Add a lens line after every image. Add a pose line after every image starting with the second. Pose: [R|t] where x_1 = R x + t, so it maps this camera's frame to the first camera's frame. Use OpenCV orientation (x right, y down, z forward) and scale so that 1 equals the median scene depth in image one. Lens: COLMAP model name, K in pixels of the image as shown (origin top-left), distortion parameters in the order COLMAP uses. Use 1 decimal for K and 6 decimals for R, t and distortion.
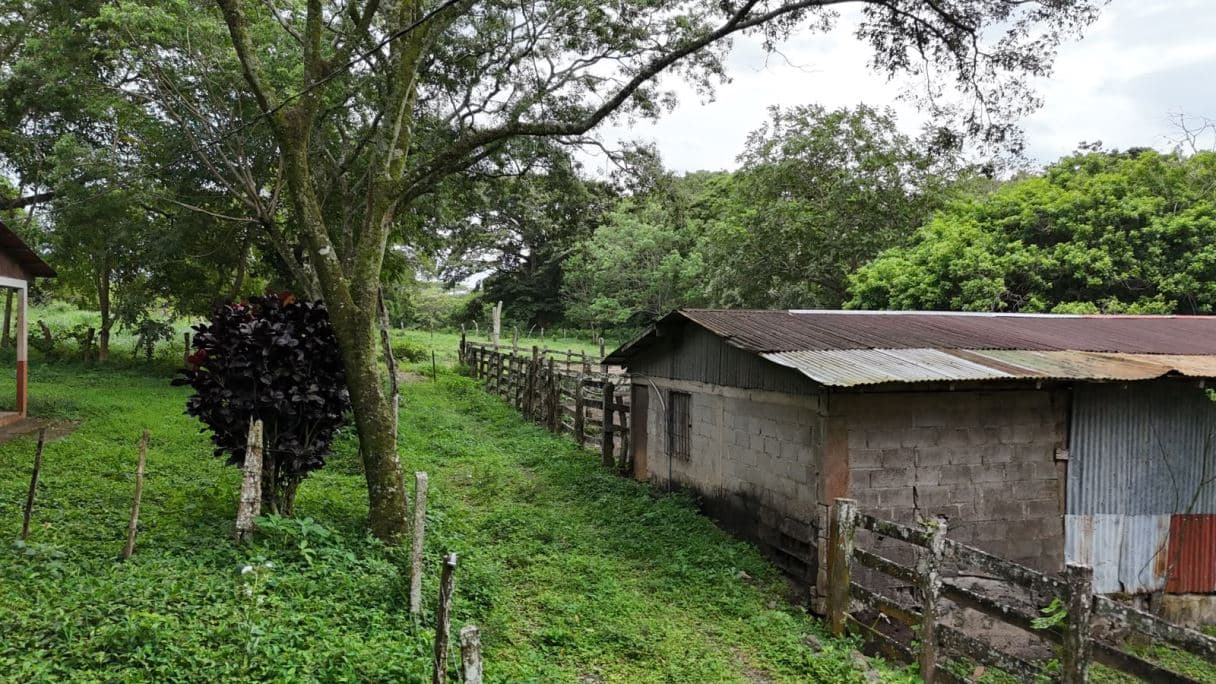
lens RADIAL K [[882.0, 0, 609.1], [0, 882.0, 355.8], [0, 0, 1]] dist [0.094014, -0.099277]
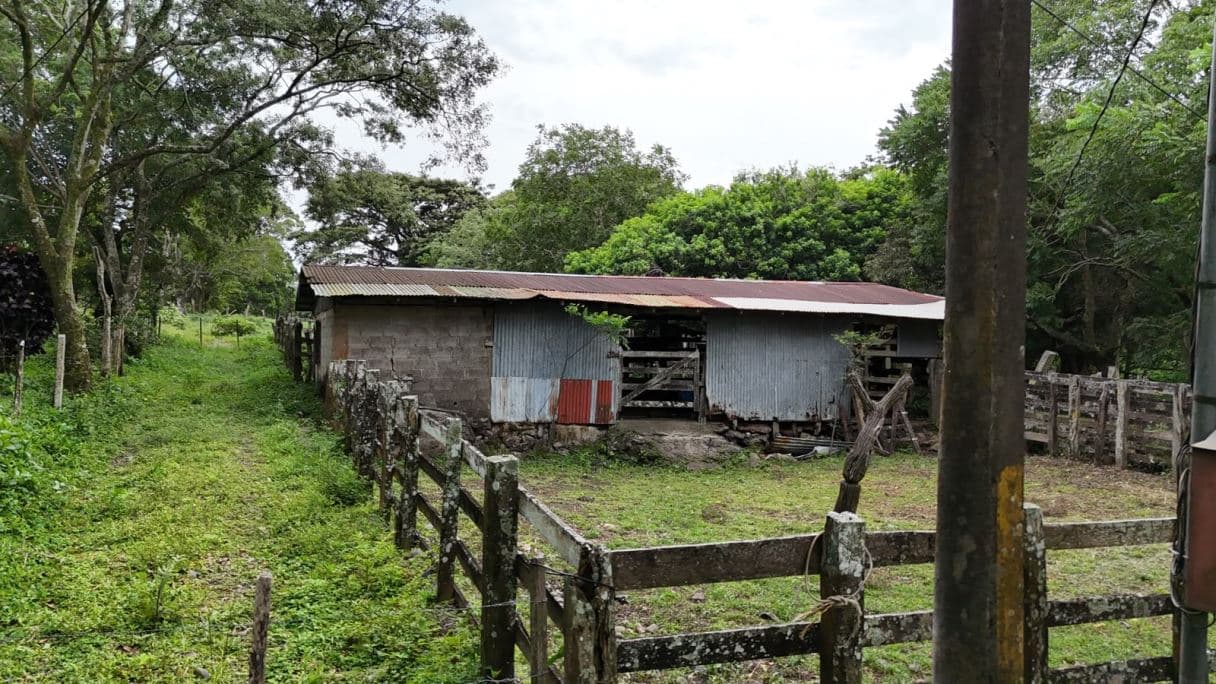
lens RADIAL K [[882.0, 0, 609.1], [0, 882.0, 355.8], [0, 0, 1]] dist [0.094014, -0.099277]
pose [[0.996195, -0.002455, 0.087116, 0.564193], [0.002638, 0.999995, -0.001983, 0.133270], [-0.087110, 0.002205, 0.996196, -0.729191]]
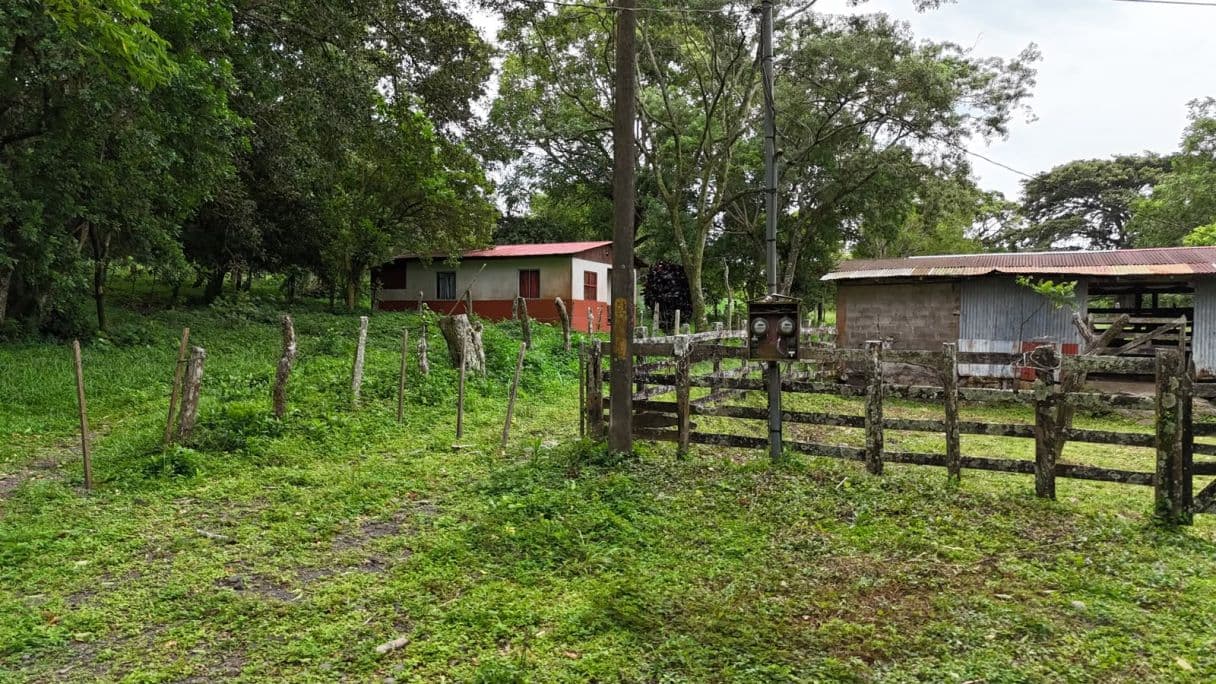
lens RADIAL K [[882.0, 0, 609.1], [0, 882.0, 355.8], [0, 0, 1]] dist [0.094014, -0.099277]
pose [[0.756287, 0.010013, -0.654163, 1.240308], [-0.014132, 0.999900, -0.001033, 0.222509], [0.654087, 0.010026, 0.756353, -1.169117]]
